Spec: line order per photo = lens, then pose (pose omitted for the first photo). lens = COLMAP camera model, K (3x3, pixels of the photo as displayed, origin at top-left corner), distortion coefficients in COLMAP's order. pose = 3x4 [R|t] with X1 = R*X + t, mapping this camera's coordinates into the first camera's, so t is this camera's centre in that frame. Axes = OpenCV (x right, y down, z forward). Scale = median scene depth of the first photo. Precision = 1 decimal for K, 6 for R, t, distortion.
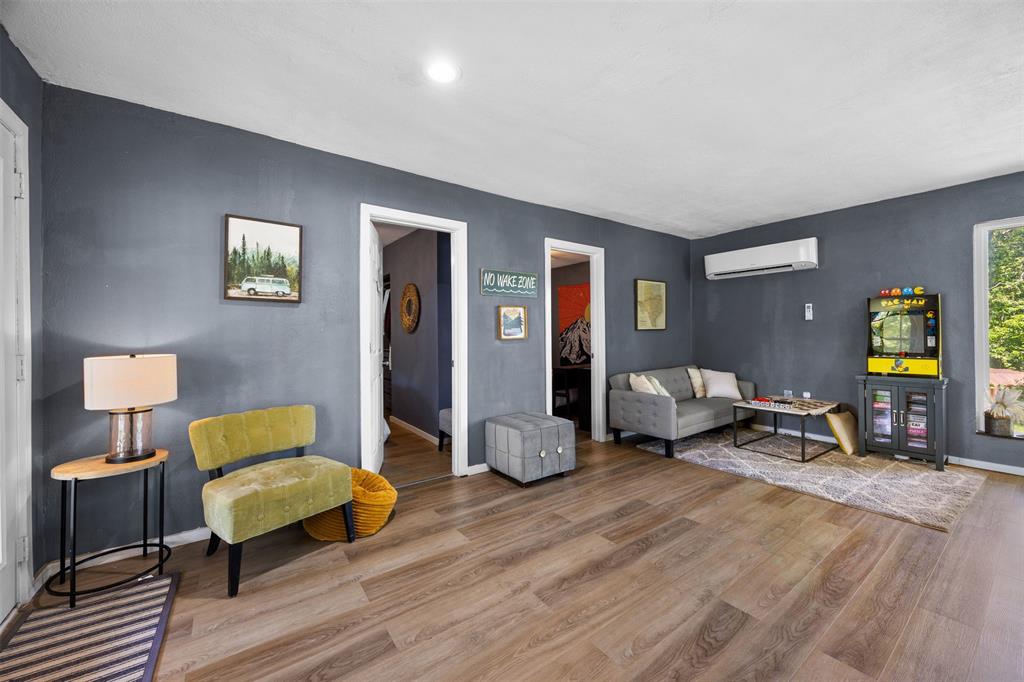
lens RADIAL K [[394.8, 0, 502.8], [0, 394.8, 329.2], [0, 0, 1]] dist [-0.001909, -0.000686]
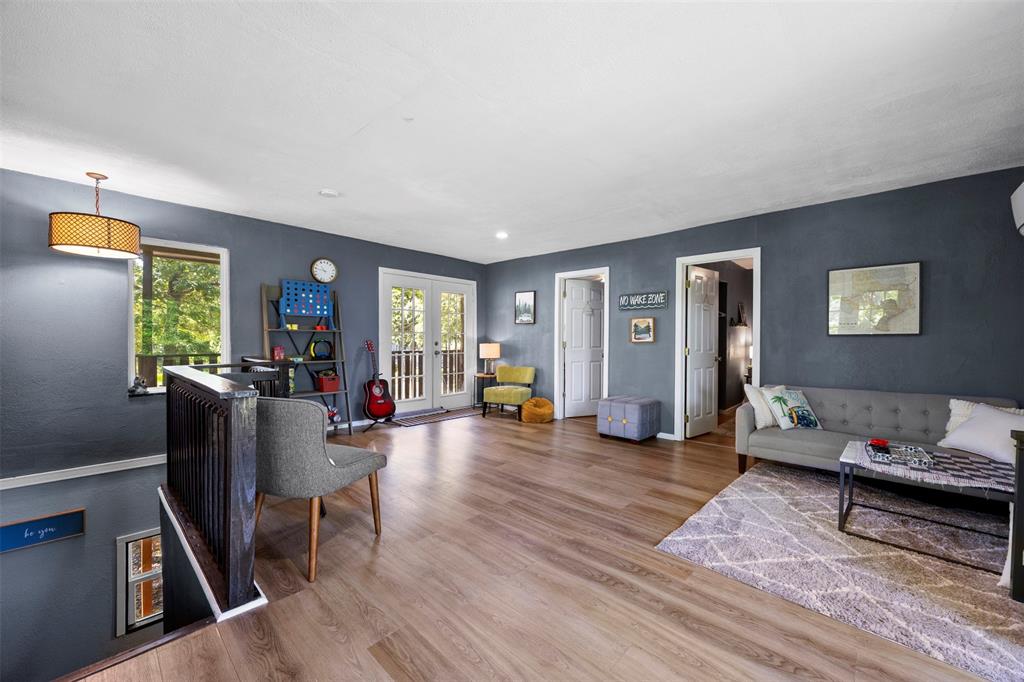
lens RADIAL K [[394.8, 0, 508.7], [0, 394.8, 336.2], [0, 0, 1]] dist [-0.001909, -0.000686]
pose [[0.184367, 0.003862, -0.982850, 1.314749], [0.004176, 0.999980, 0.004713, -0.003811], [0.982849, -0.004973, 0.184347, 0.310846]]
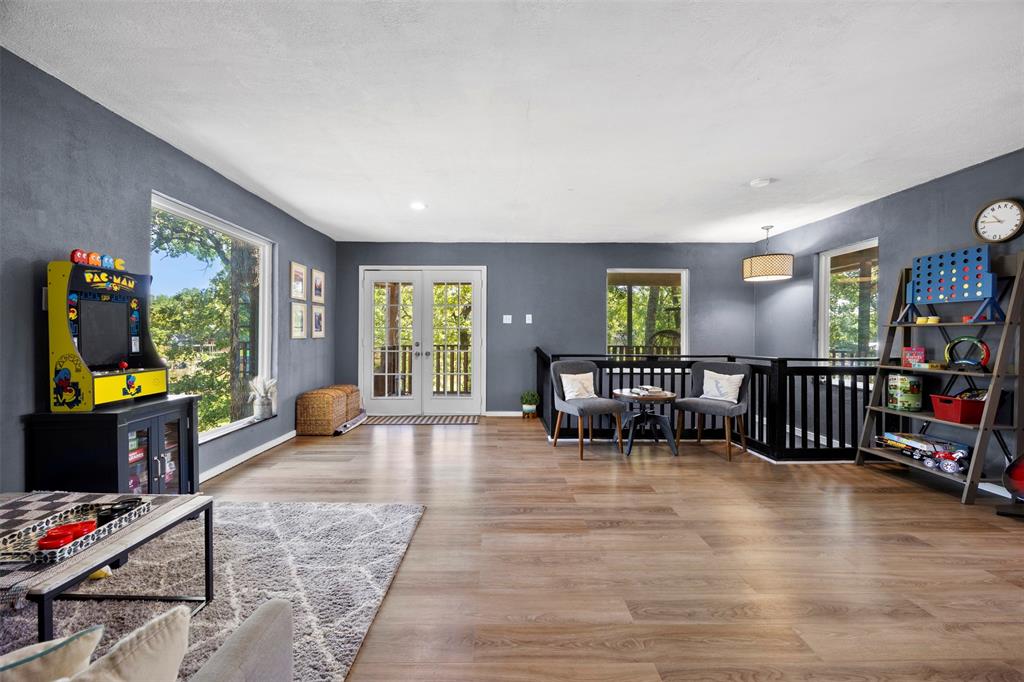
lens RADIAL K [[394.8, 0, 508.0], [0, 394.8, 338.9], [0, 0, 1]] dist [-0.001909, -0.000686]
pose [[-0.821851, -0.001532, 0.569700, 0.189658], [-0.004622, 0.999981, -0.003978, 0.021313], [-0.569684, -0.005903, -0.821843, 1.180843]]
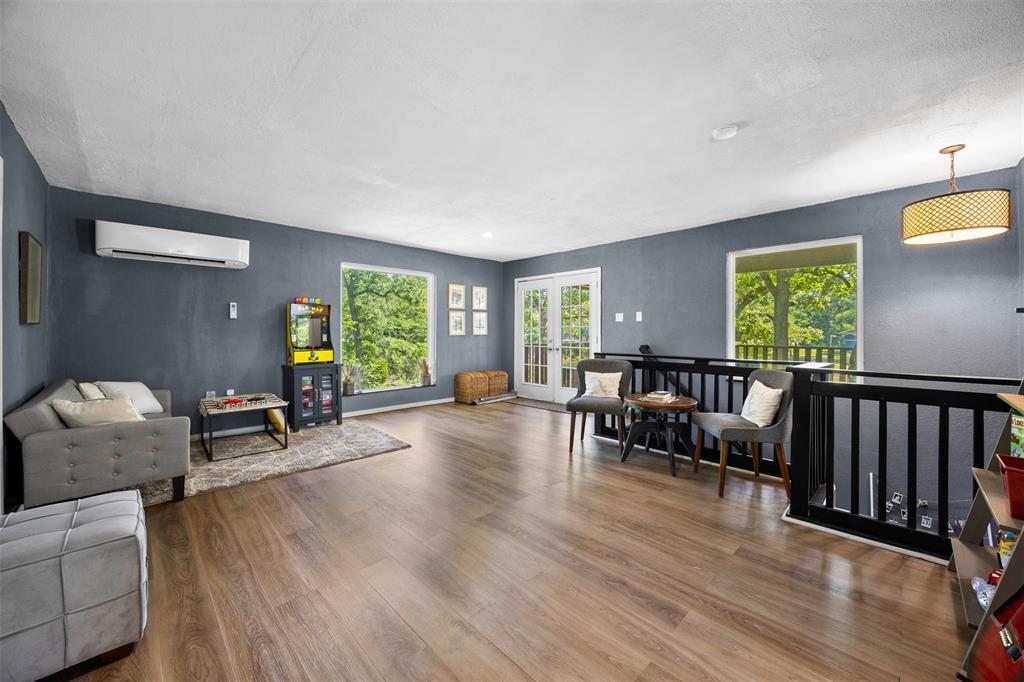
lens RADIAL K [[394.8, 0, 511.3], [0, 394.8, 335.6], [0, 0, 1]] dist [-0.001909, -0.000686]
pose [[-0.151280, -0.004269, 0.988482, -0.423633], [-0.013273, 0.999909, 0.002287, 0.011367], [-0.988402, -0.012774, -0.151323, 0.544675]]
